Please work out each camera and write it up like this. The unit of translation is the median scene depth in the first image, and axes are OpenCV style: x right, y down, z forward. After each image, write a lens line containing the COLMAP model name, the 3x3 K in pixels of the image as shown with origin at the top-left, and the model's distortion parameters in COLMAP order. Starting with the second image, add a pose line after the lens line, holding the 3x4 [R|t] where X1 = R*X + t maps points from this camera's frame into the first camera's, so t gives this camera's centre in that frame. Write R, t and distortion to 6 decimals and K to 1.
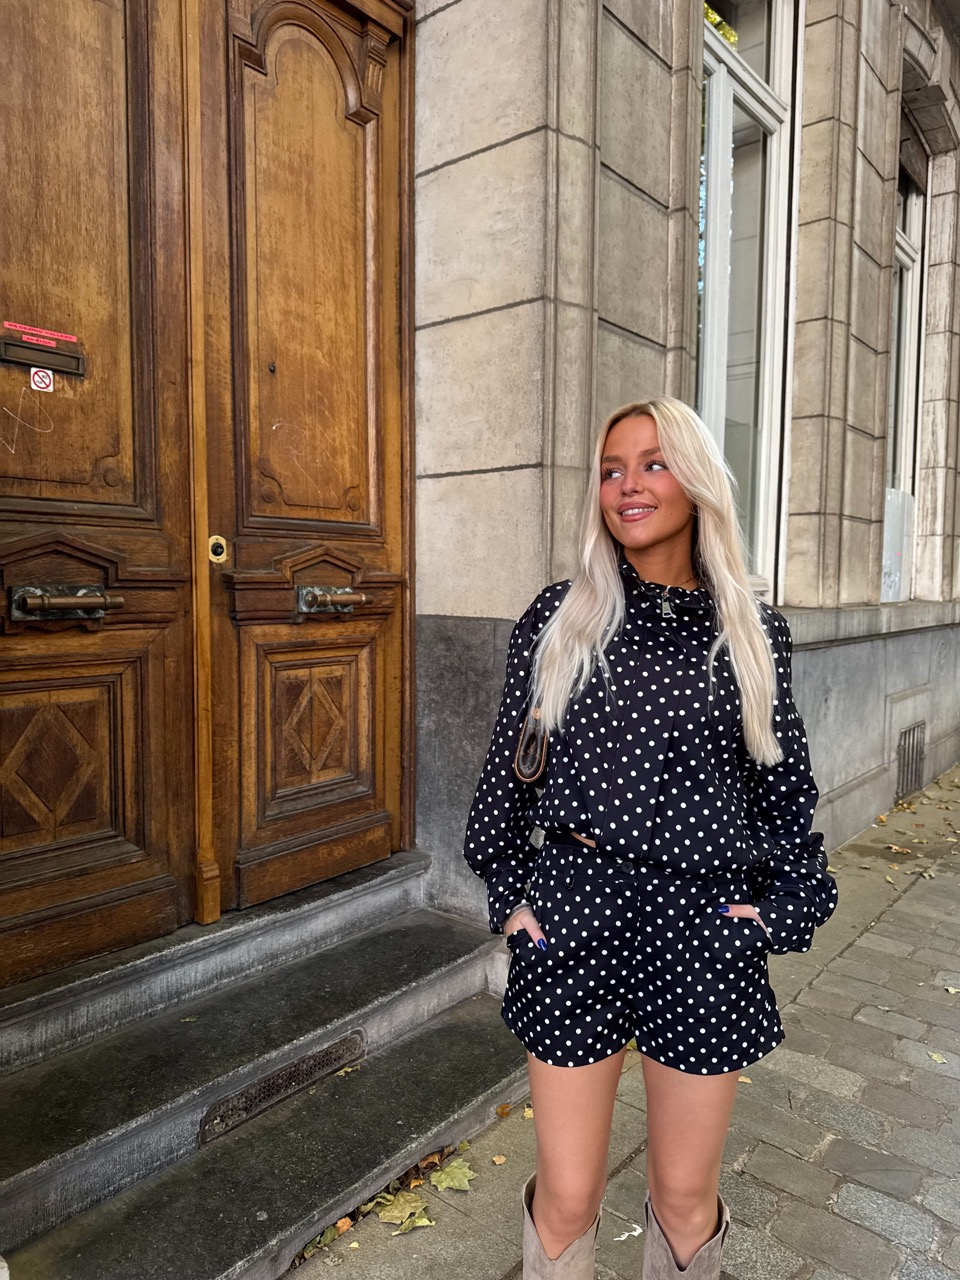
lens RADIAL K [[905.4, 0, 477.9], [0, 905.4, 654.7], [0, 0, 1]] dist [0.015551, -0.006577]
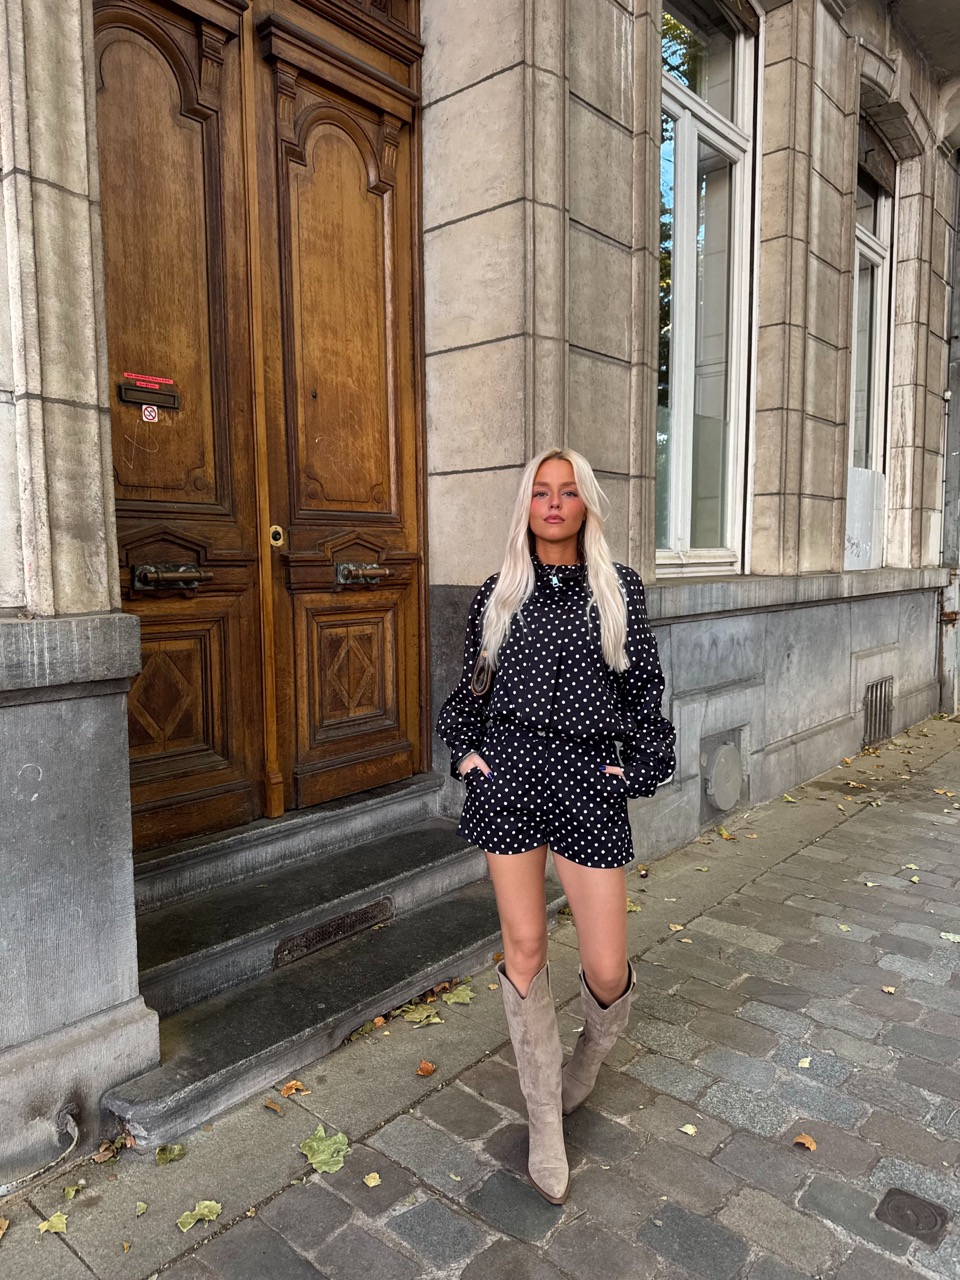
lens RADIAL K [[899.9, 0, 481.7], [0, 899.9, 650.0], [0, 0, 1]] dist [0.097773, -0.116113]
pose [[0.999598, -0.011552, -0.025875, 0.041027], [0.012109, 0.999696, 0.021473, 0.024230], [0.025619, -0.021778, 0.999435, -0.296509]]
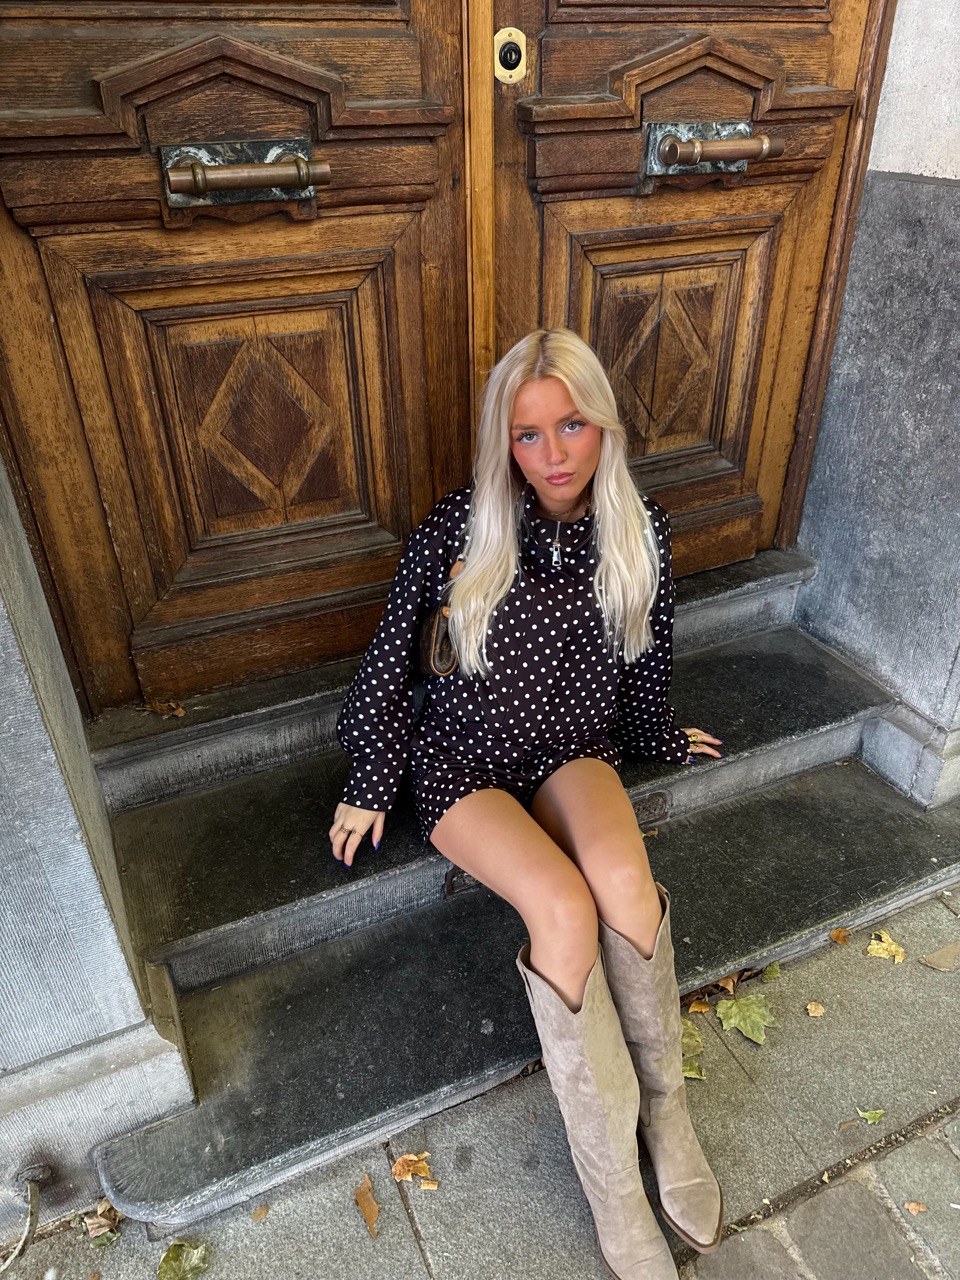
lens RADIAL K [[899.9, 0, 481.7], [0, 899.9, 650.0], [0, 0, 1]] dist [0.097773, -0.116113]
pose [[0.896112, 0.217044, -0.387136, 0.003930], [-0.010157, 0.882068, 0.471012, -0.054297], [0.443711, -0.418148, 0.792637, 0.353447]]
